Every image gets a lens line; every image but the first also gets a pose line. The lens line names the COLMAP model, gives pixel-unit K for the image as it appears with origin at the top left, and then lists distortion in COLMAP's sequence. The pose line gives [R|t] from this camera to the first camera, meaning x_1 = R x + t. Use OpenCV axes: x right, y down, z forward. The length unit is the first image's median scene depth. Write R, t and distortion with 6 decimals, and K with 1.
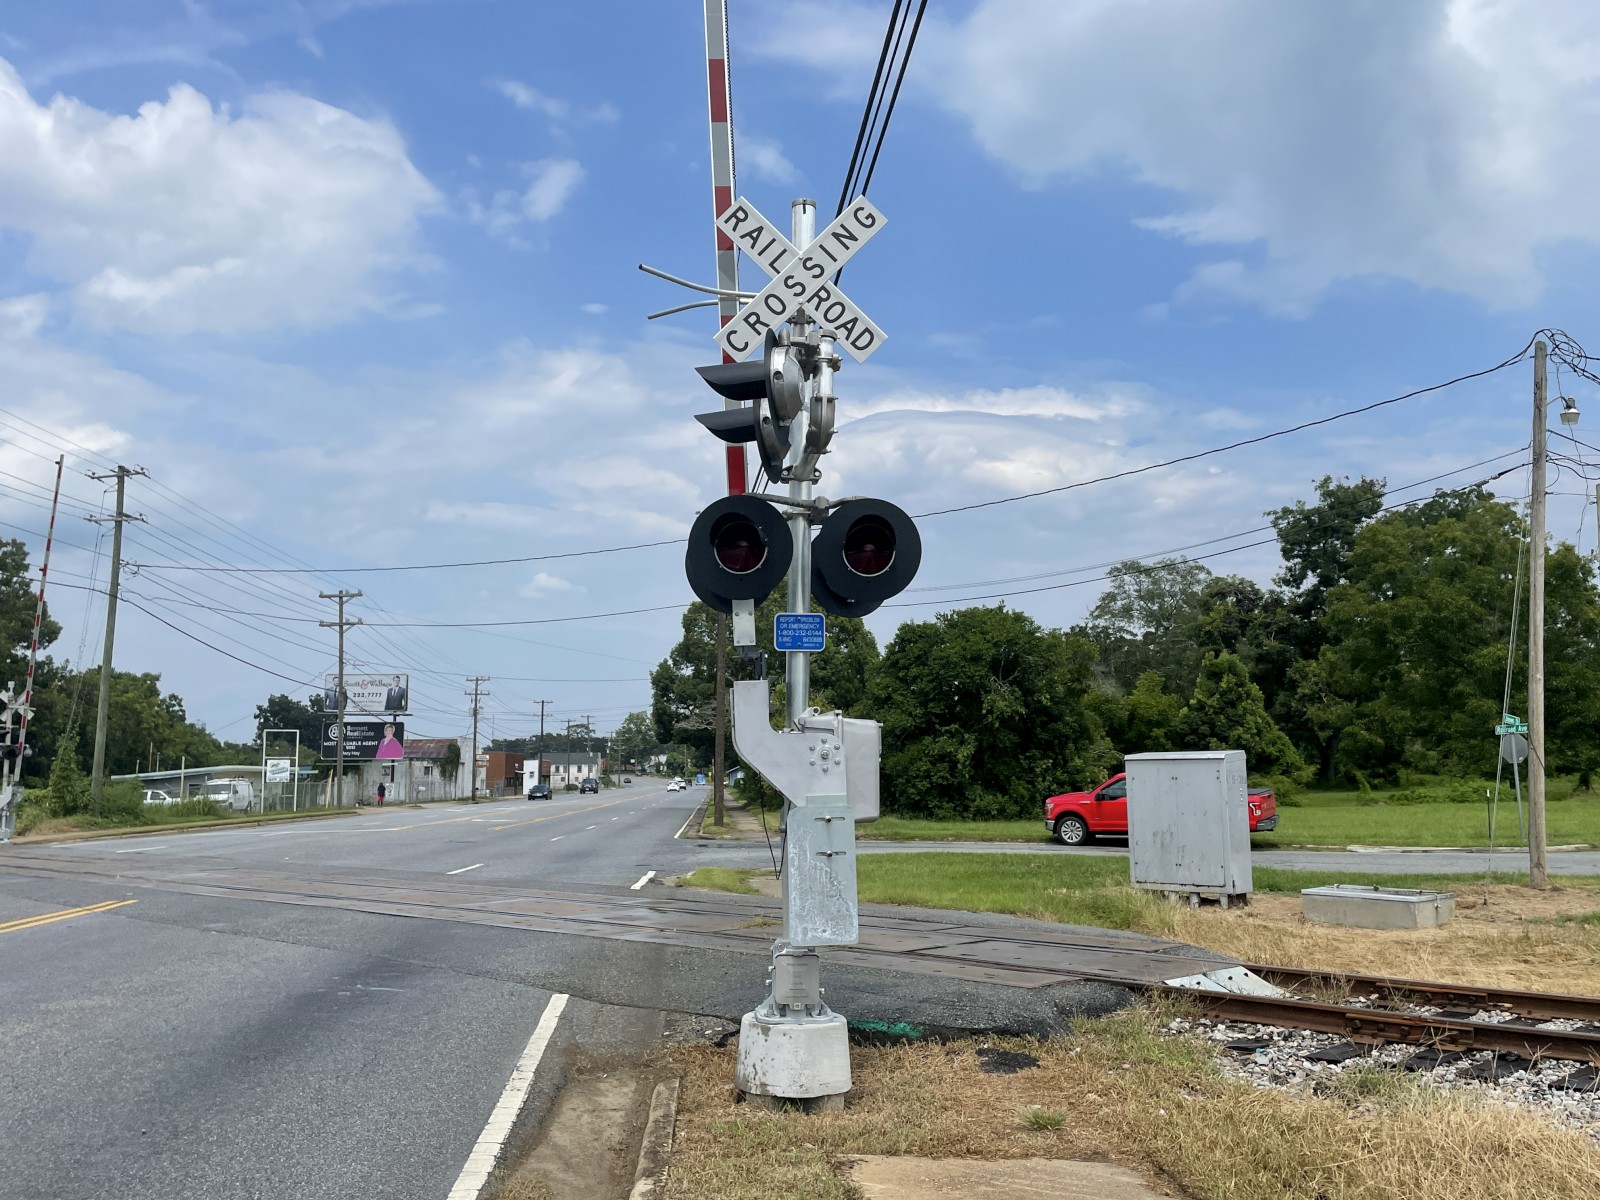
lens RADIAL K [[1336.7, 0, 800.0], [0, 1336.7, 600.0], [0, 0, 1]] dist [0.099671, -0.150328]
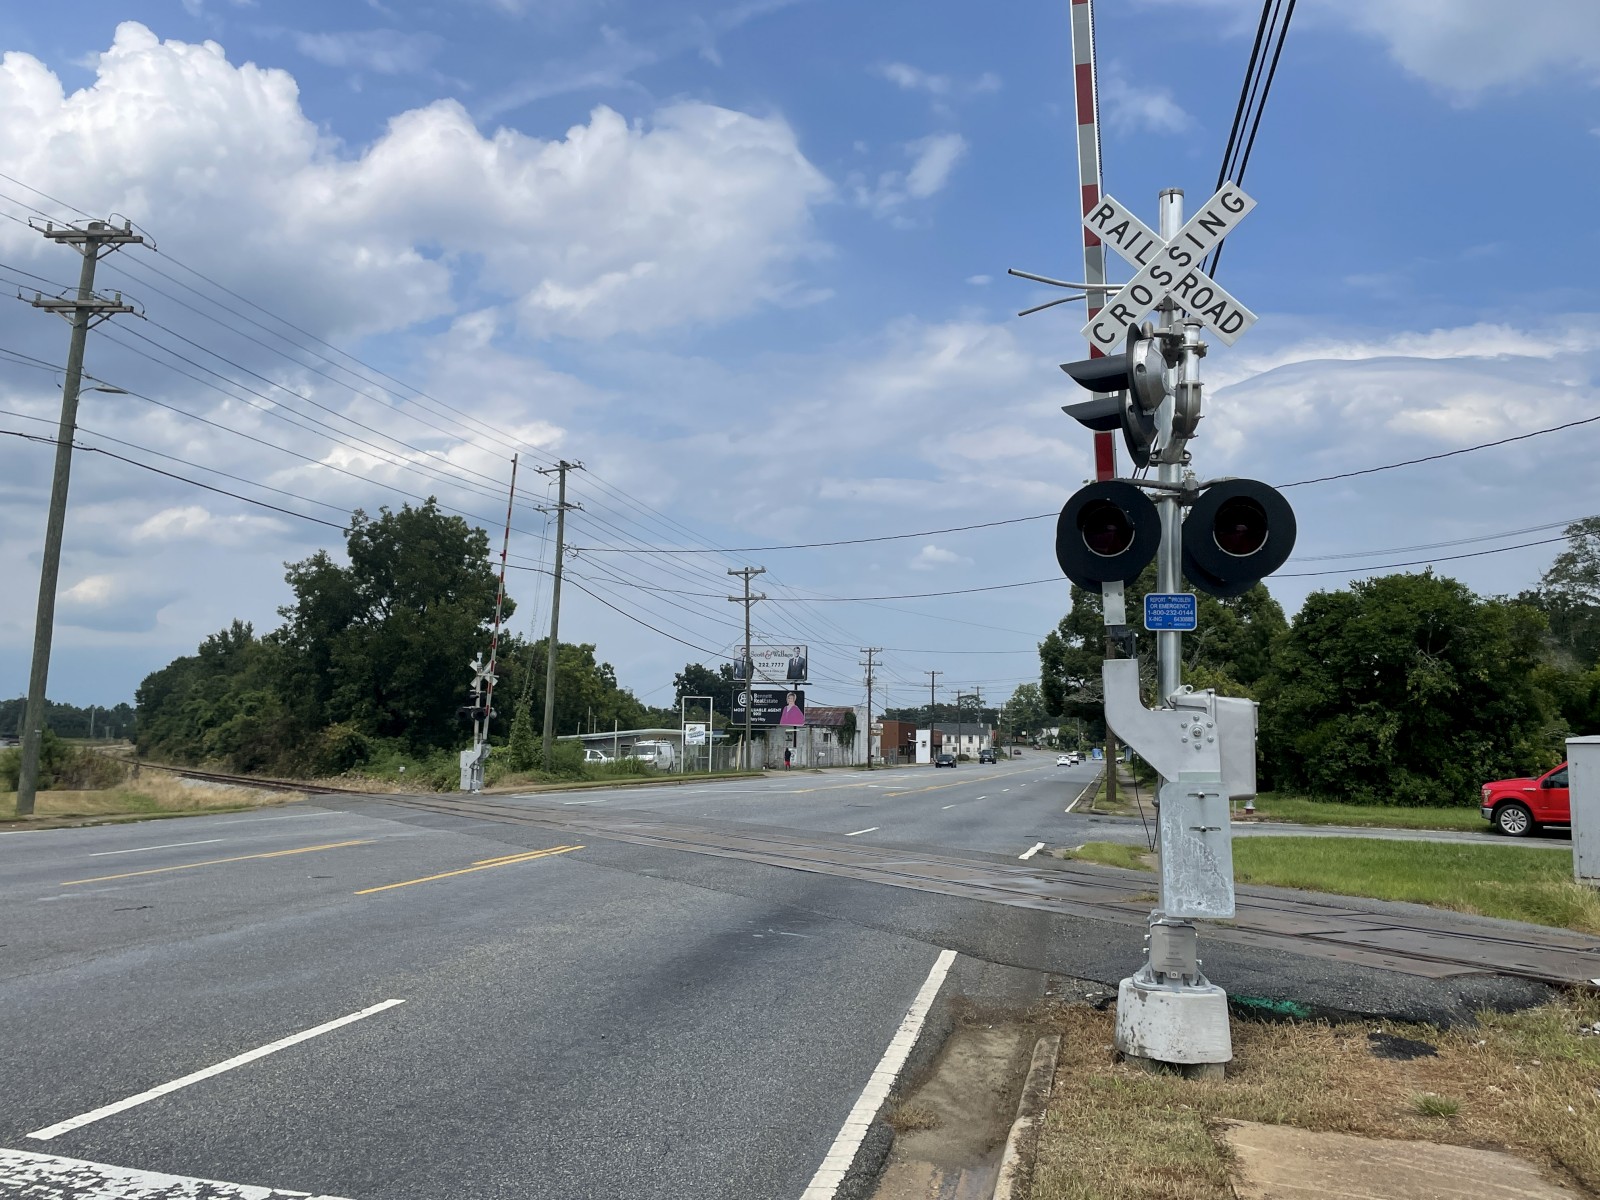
lens RADIAL K [[1338.0, 0, 792.1], [0, 1338.0, 578.6], [0, 0, 1]] dist [0.093880, -0.141619]
pose [[0.957138, -0.014884, -0.289249, 0.002924], [0.016475, 0.999860, 0.003067, -0.001296], [0.289162, -0.007701, 0.957249, -0.009691]]
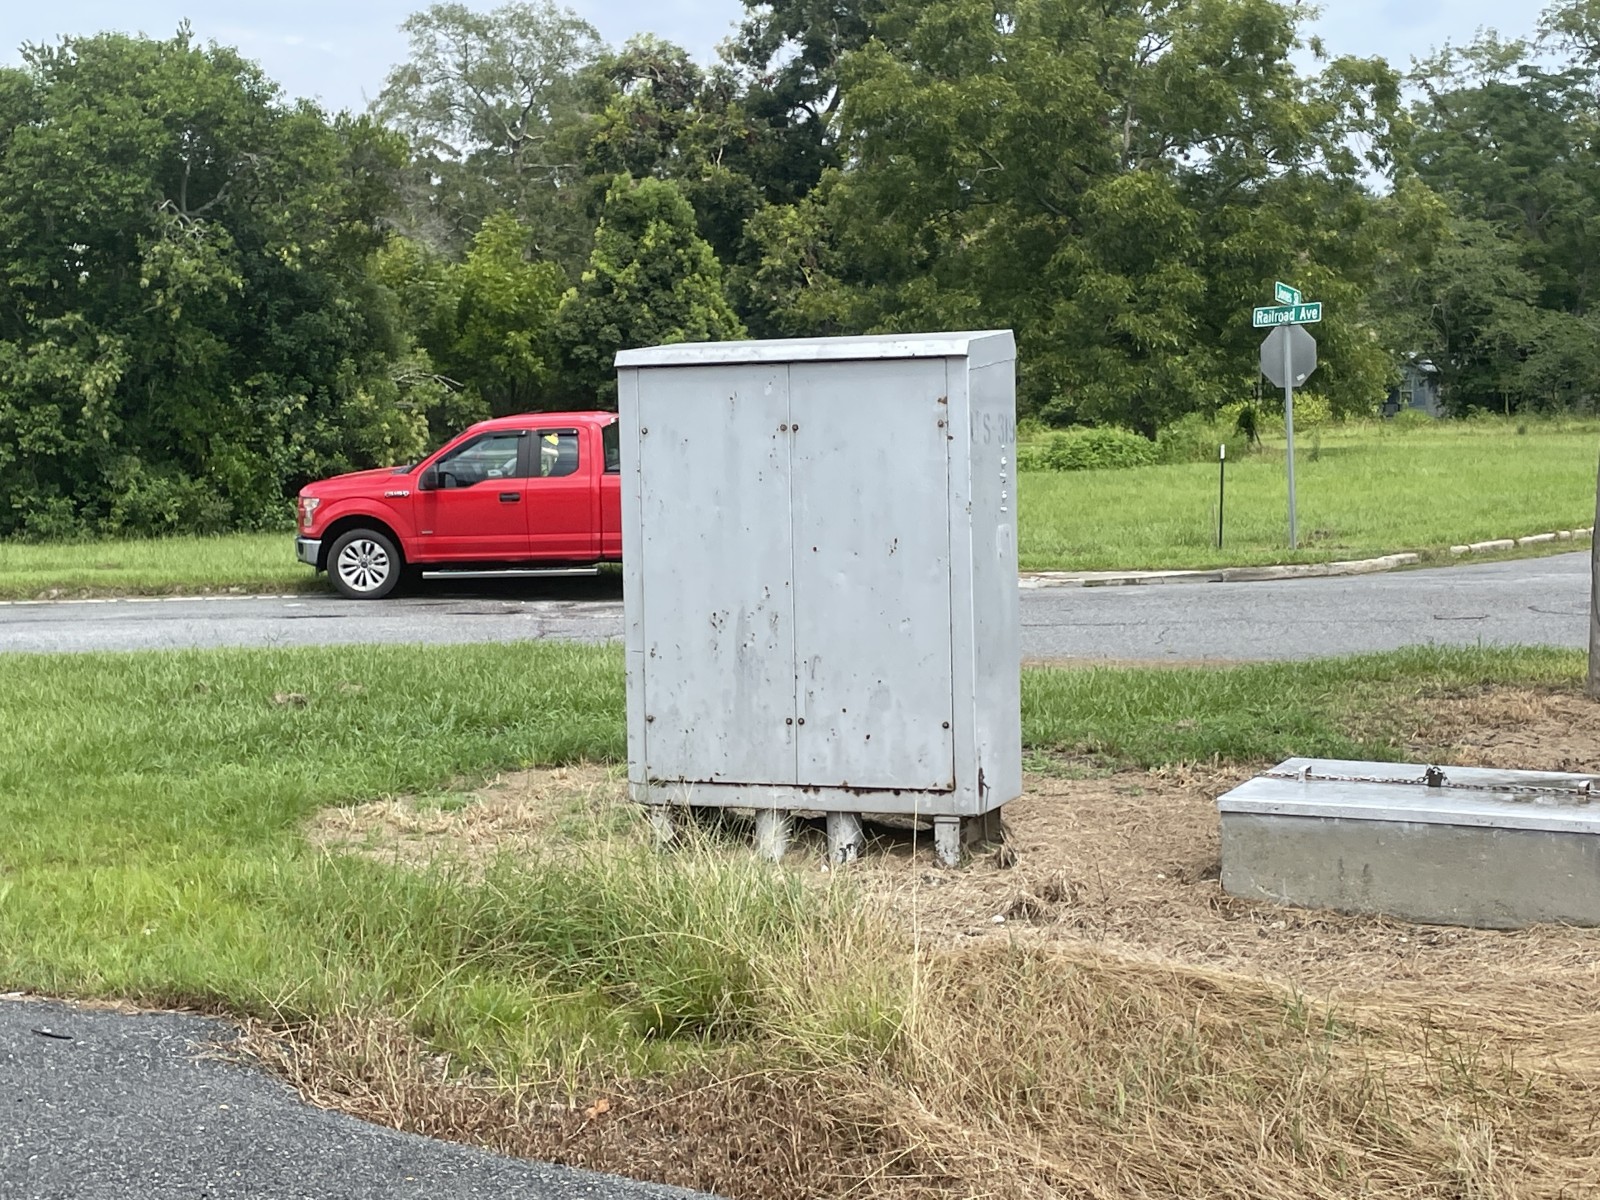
lens RADIAL K [[2555.8, 0, 798.9], [0, 2555.8, 596.5], [0, 0, 1]] dist [0.084331, -0.073641]
pose [[0.928758, -0.036126, 0.368923, 0.026296], [-0.035672, 0.981911, 0.185955, 0.022477], [-0.368967, -0.185867, 0.910668, 0.168345]]
